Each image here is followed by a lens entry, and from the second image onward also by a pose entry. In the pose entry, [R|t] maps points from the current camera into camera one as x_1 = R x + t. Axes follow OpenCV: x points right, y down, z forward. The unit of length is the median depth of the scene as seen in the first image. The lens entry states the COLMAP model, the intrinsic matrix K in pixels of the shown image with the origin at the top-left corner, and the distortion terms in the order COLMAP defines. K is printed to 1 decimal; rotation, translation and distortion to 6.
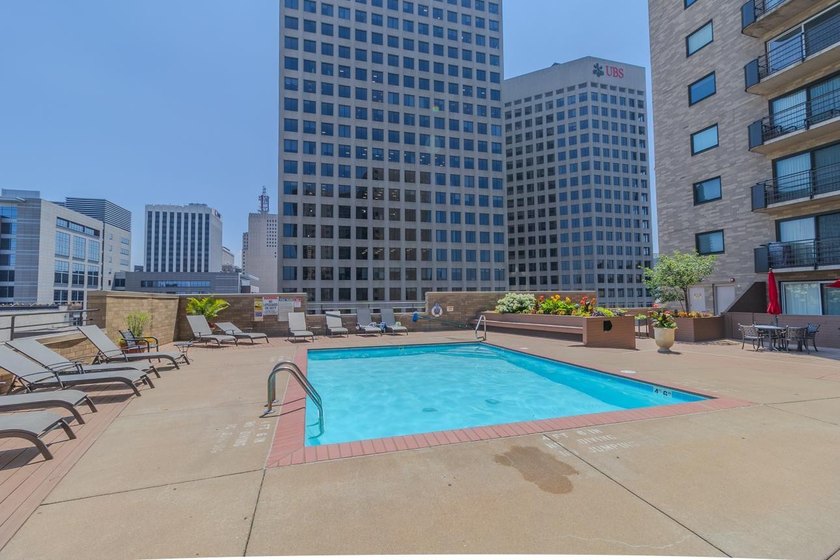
lens RADIAL K [[385.6, 0, 423.4], [0, 385.6, 271.3], [0, 0, 1]] dist [0.002161, 0.000093]
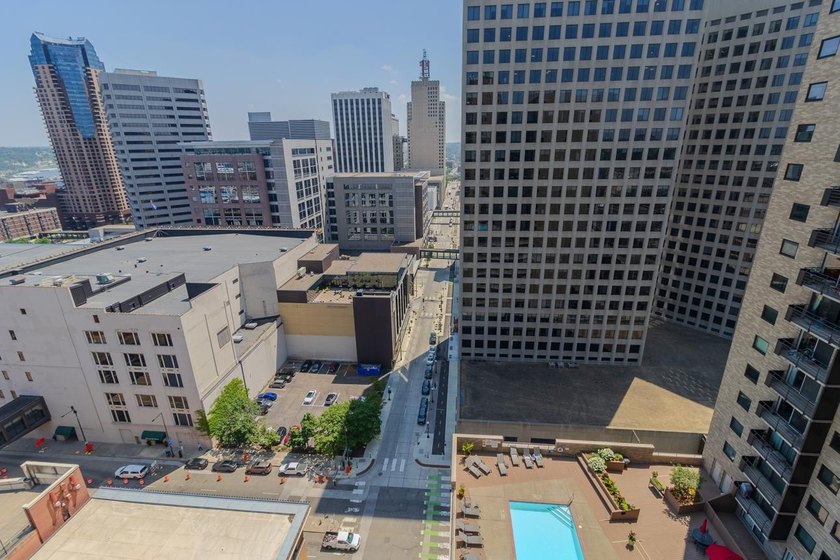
lens RADIAL K [[385.6, 0, 423.4], [0, 385.6, 271.3], [0, 0, 1]] dist [0.002161, 0.000093]
pose [[0.926653, 0.118396, -0.356785, -0.001390], [0.027897, 0.924832, 0.379352, -0.110911], [0.374880, -0.361481, 0.853696, -0.054288]]
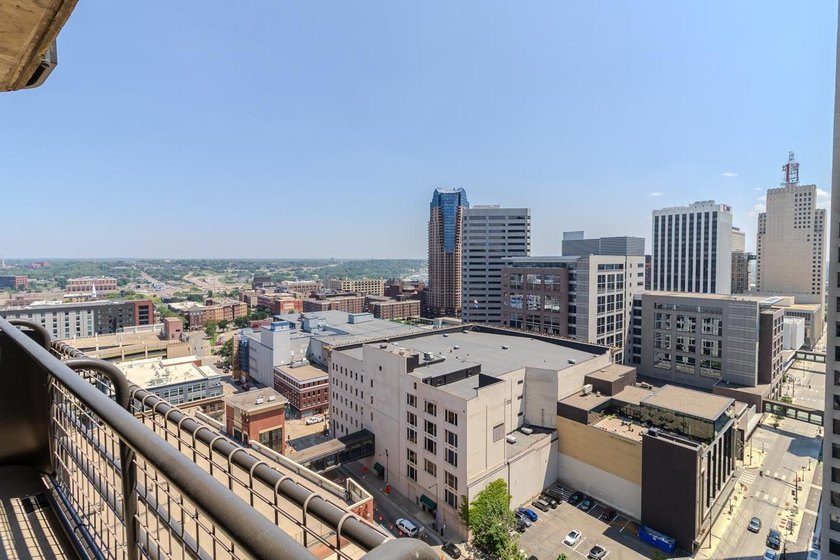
lens RADIAL K [[385.6, 0, 423.4], [0, 385.6, 271.3], [0, 0, 1]] dist [0.002161, 0.000093]
pose [[0.411329, 0.039407, -0.910635, 0.014159], [0.055269, 0.996148, 0.068072, -0.110518], [0.909810, -0.078330, 0.407566, -0.047678]]
